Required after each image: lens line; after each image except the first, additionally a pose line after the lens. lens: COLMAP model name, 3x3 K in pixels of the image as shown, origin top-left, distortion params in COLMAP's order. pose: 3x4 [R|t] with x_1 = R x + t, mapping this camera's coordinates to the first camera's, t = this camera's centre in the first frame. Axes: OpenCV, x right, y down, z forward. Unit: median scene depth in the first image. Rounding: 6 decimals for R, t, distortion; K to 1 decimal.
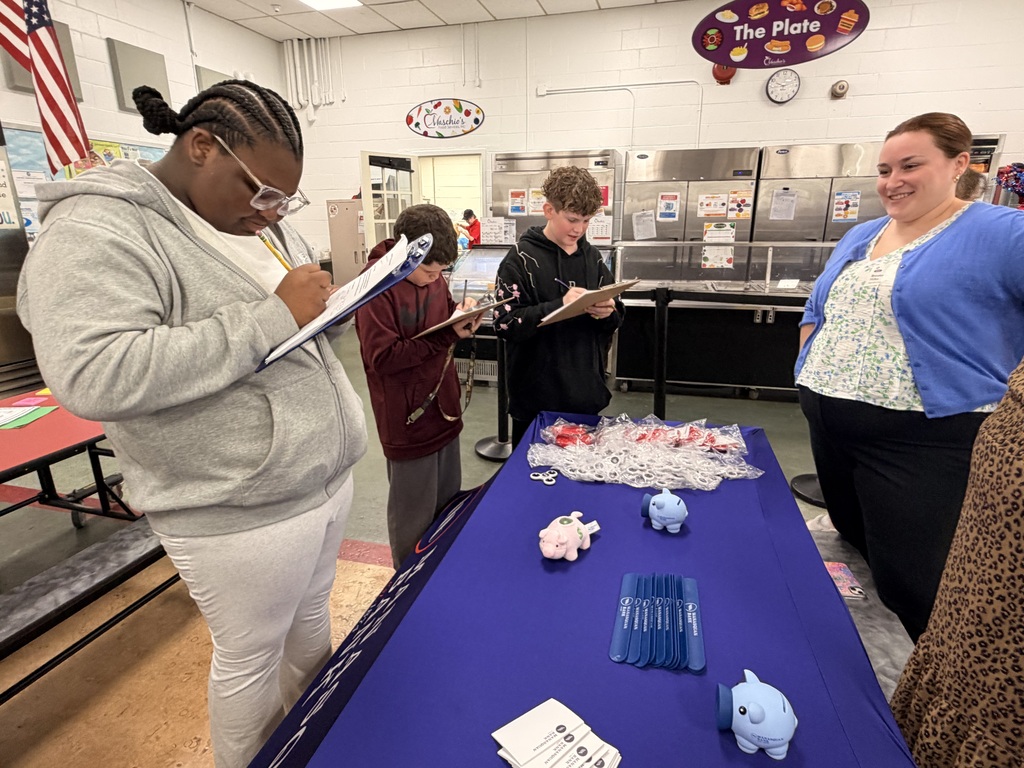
lens RADIAL K [[572.3, 0, 512.0], [0, 572.3, 384.0], [0, 0, 1]] dist [0.001809, 0.001210]
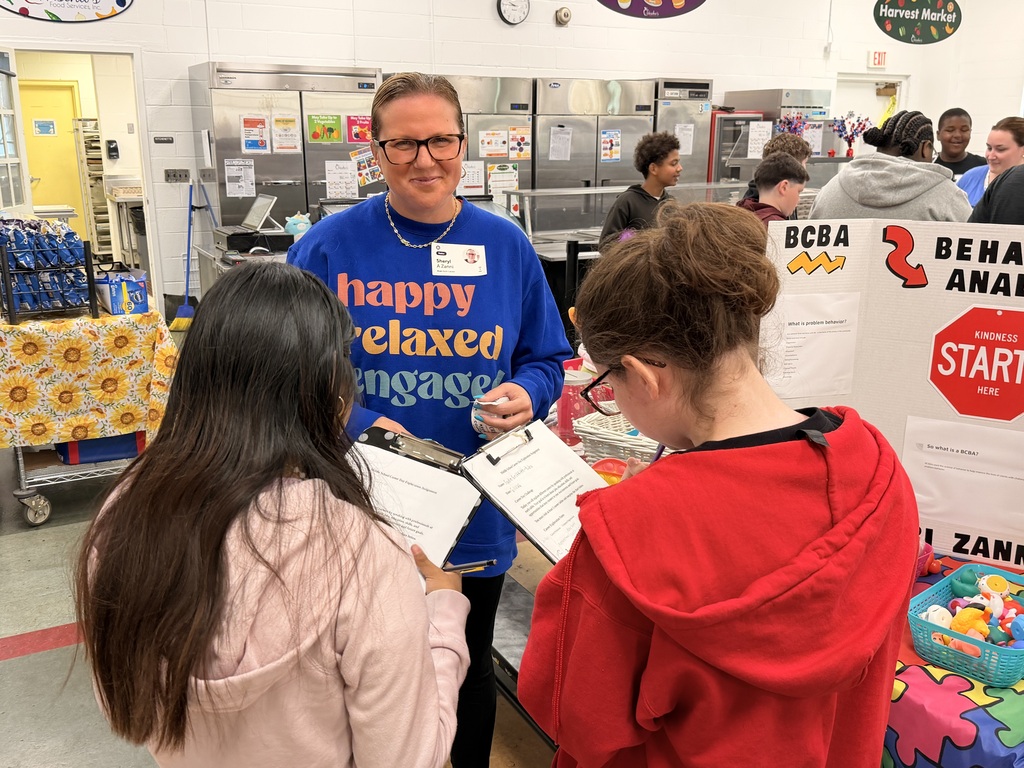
lens RADIAL K [[981.7, 0, 512.0], [0, 981.7, 384.0], [0, 0, 1]] dist [0.205157, -0.375861]
pose [[0.712305, -0.163655, 0.682524, -0.721567], [0.189091, 0.981227, 0.037936, -0.012541], [-0.675919, 0.102037, 0.729878, -0.060614]]
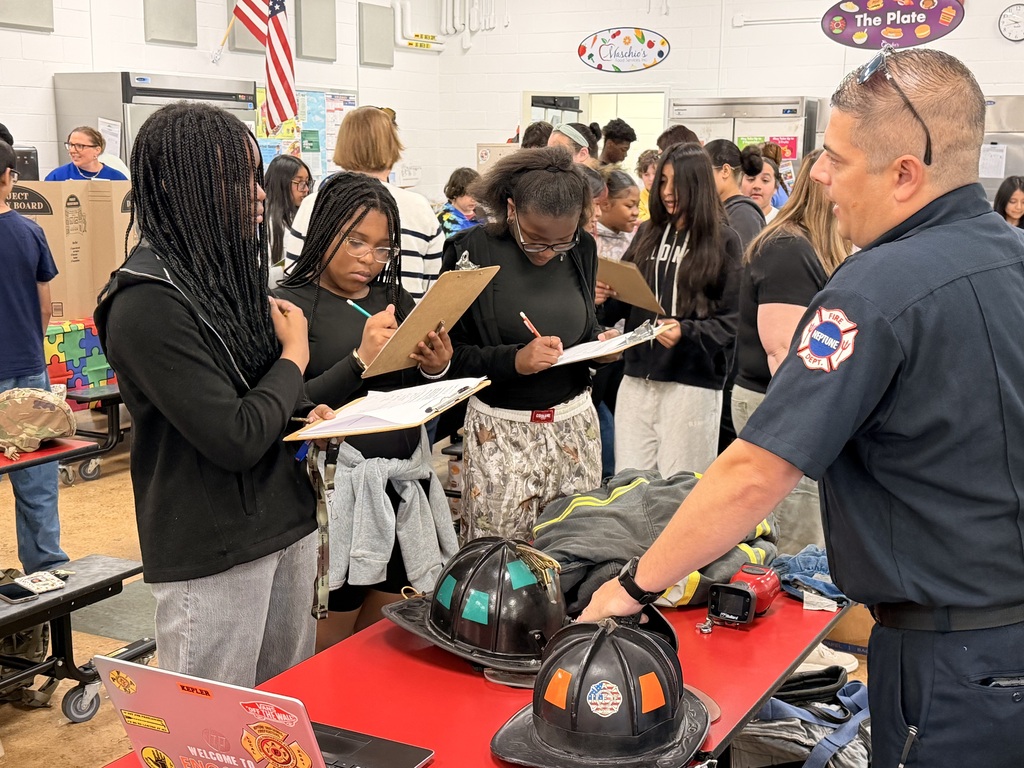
lens RADIAL K [[1385.1, 0, 512.0], [0, 1385.1, 384.0], [0, 0, 1]] dist [0.122726, -0.034083]
pose [[0.973535, 0.056248, -0.221510, 0.256763], [-0.080813, 0.991347, -0.103444, 0.306722], [0.213775, 0.118607, 0.969656, -1.203936]]
